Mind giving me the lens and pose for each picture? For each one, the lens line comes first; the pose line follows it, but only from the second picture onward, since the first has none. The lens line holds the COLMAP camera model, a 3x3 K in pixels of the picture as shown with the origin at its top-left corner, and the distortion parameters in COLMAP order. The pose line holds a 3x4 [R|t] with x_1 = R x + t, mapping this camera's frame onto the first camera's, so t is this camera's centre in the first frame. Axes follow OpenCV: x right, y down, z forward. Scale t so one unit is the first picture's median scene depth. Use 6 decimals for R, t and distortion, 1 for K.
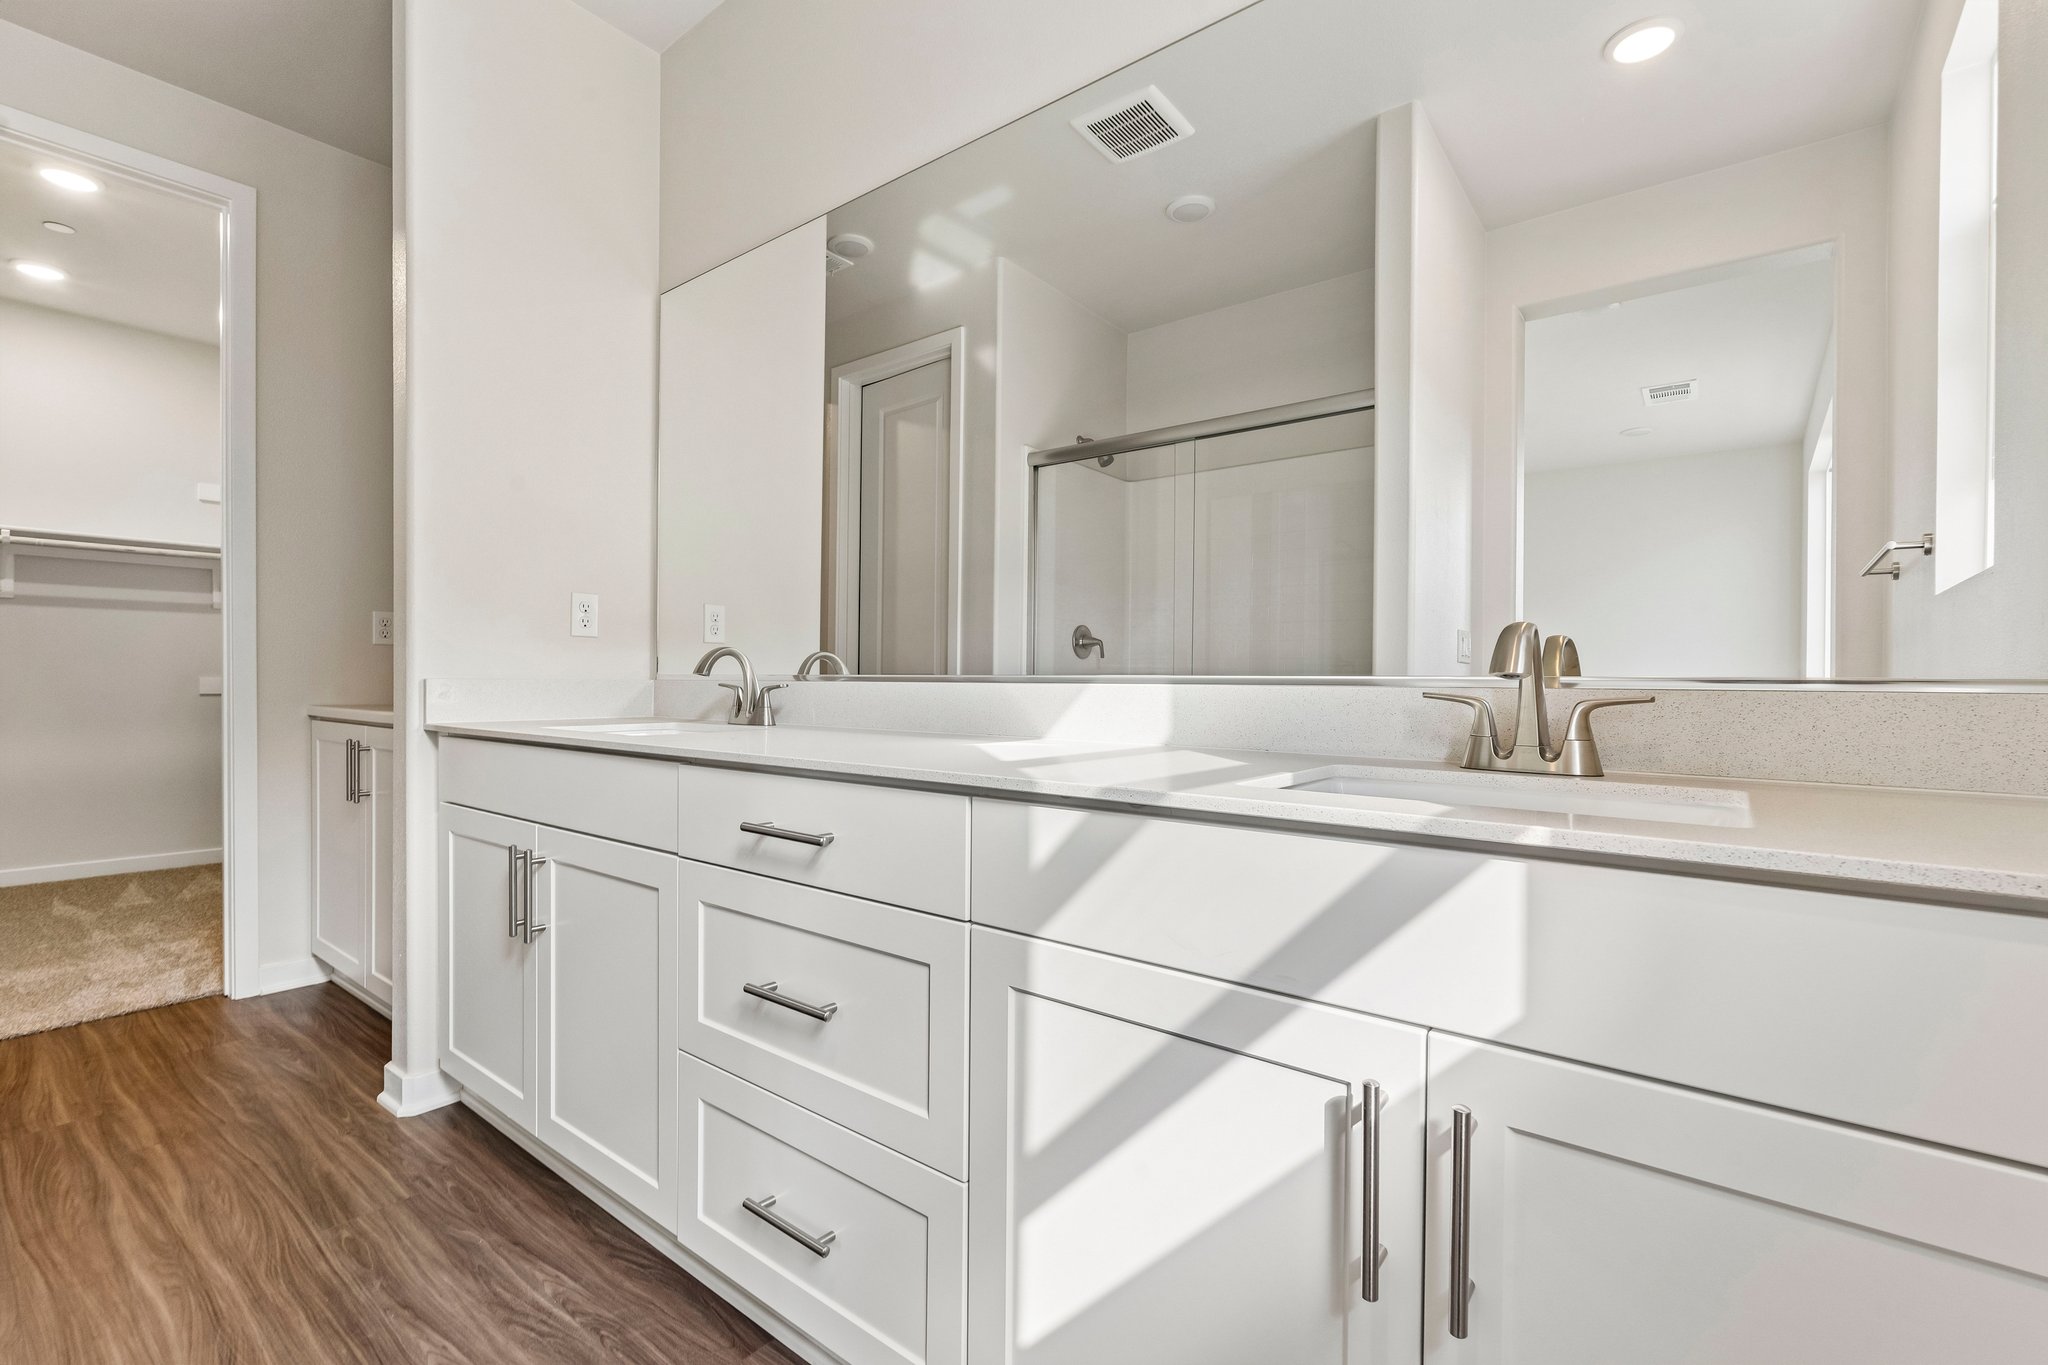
lens RADIAL K [[895.9, 0, 1024.0], [0, 895.9, 682.5], [0, 0, 1]] dist [-0.000465, -0.000094]
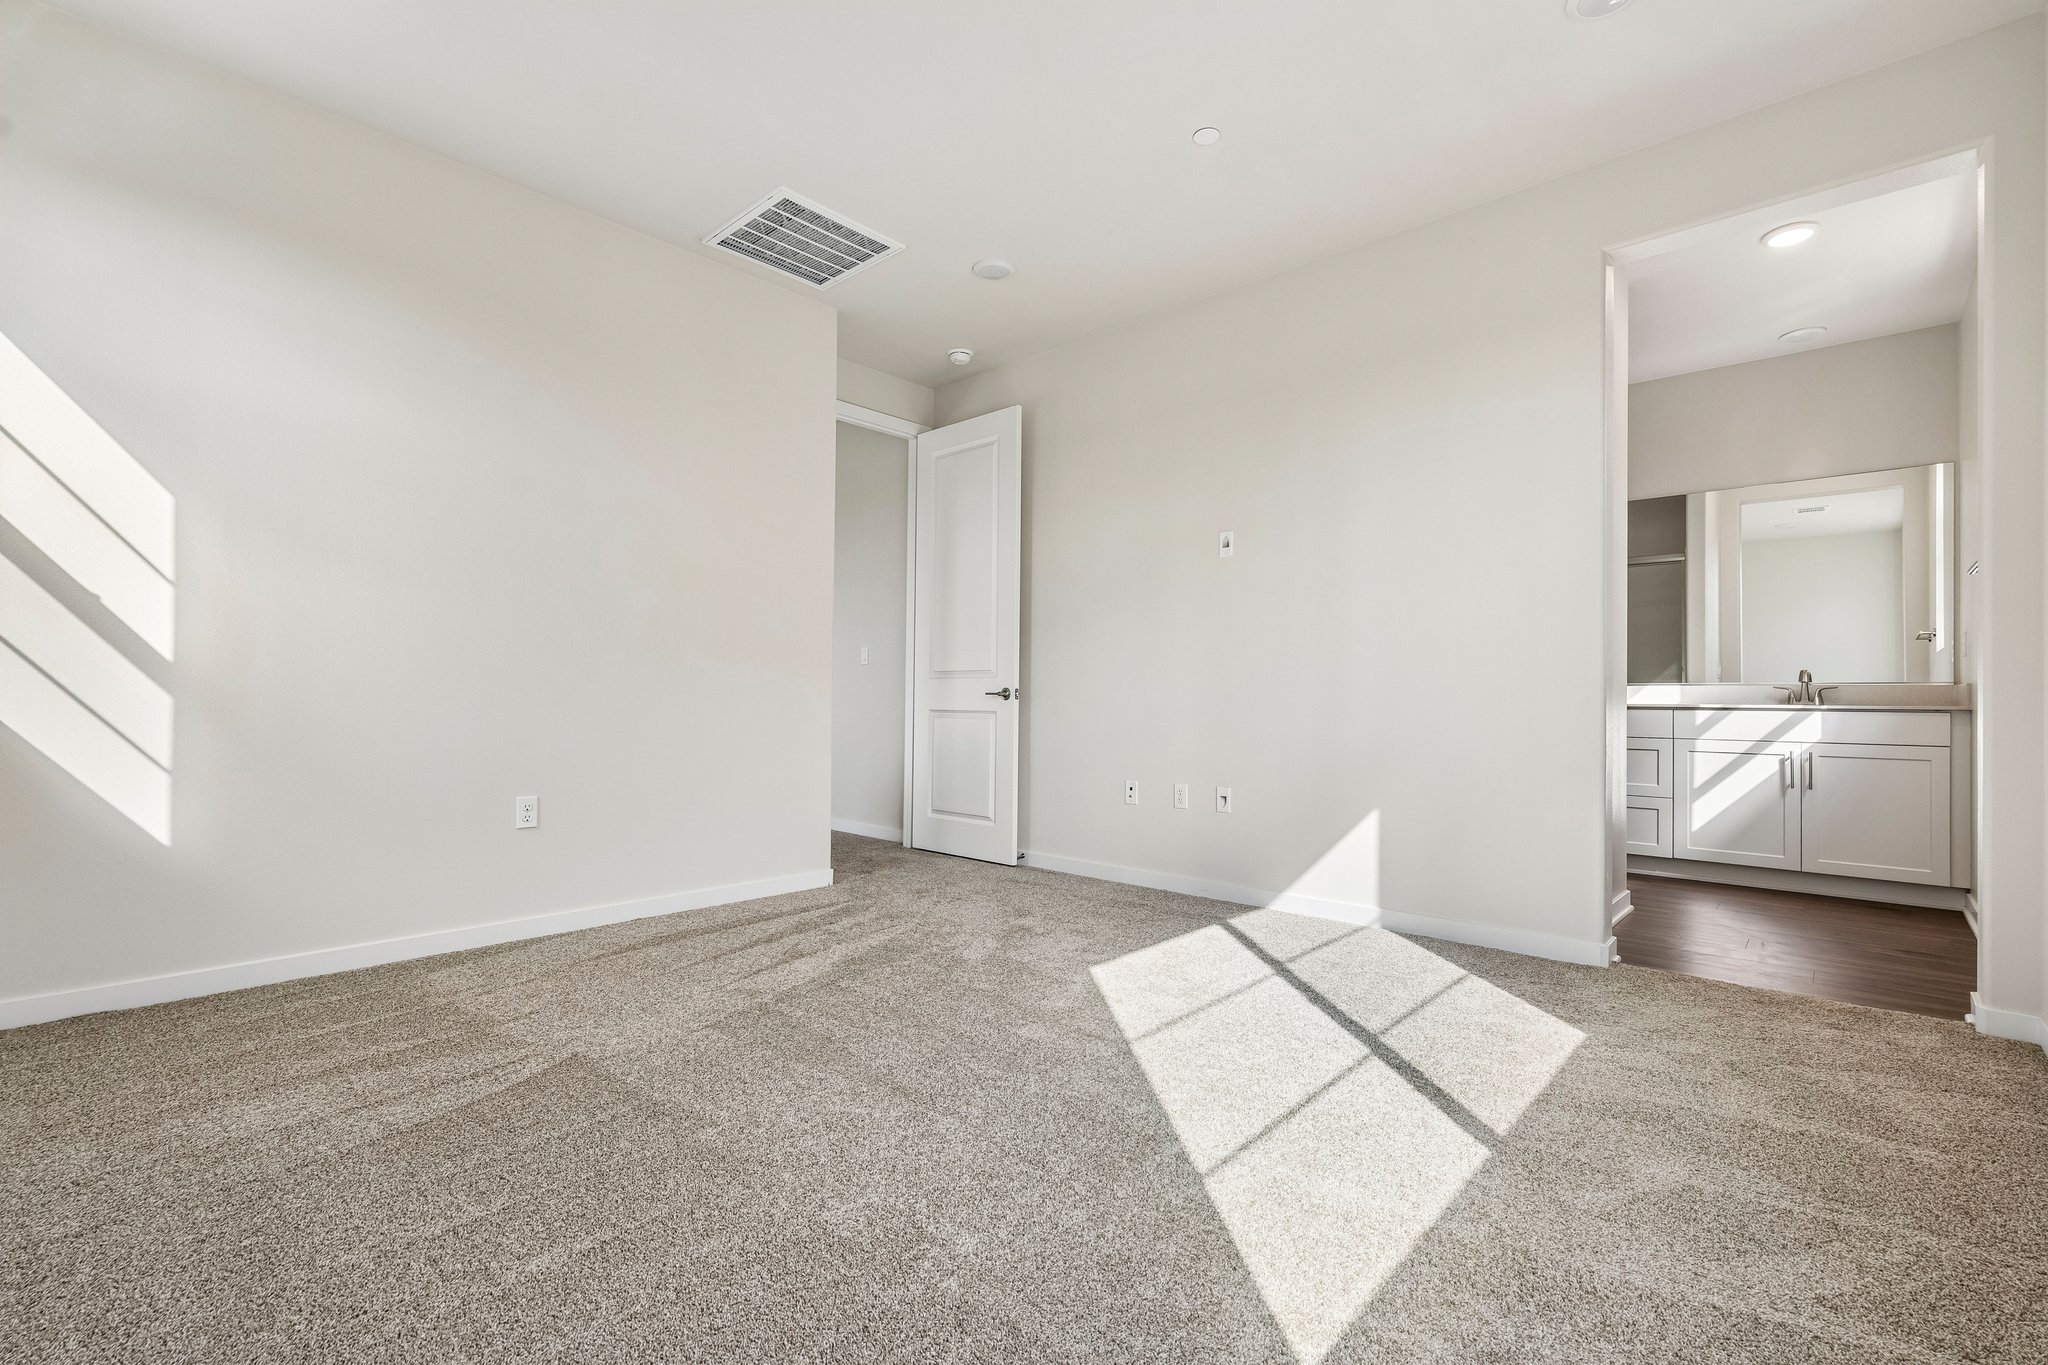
lens RADIAL K [[895.9, 0, 1024.0], [0, 895.9, 682.5], [0, 0, 1]] dist [-0.000465, -0.000094]
pose [[0.996535, -0.012000, -0.082302, -3.585204], [0.010542, 0.999780, -0.018132, 0.042571], [0.082502, 0.017201, 0.996442, -4.561473]]
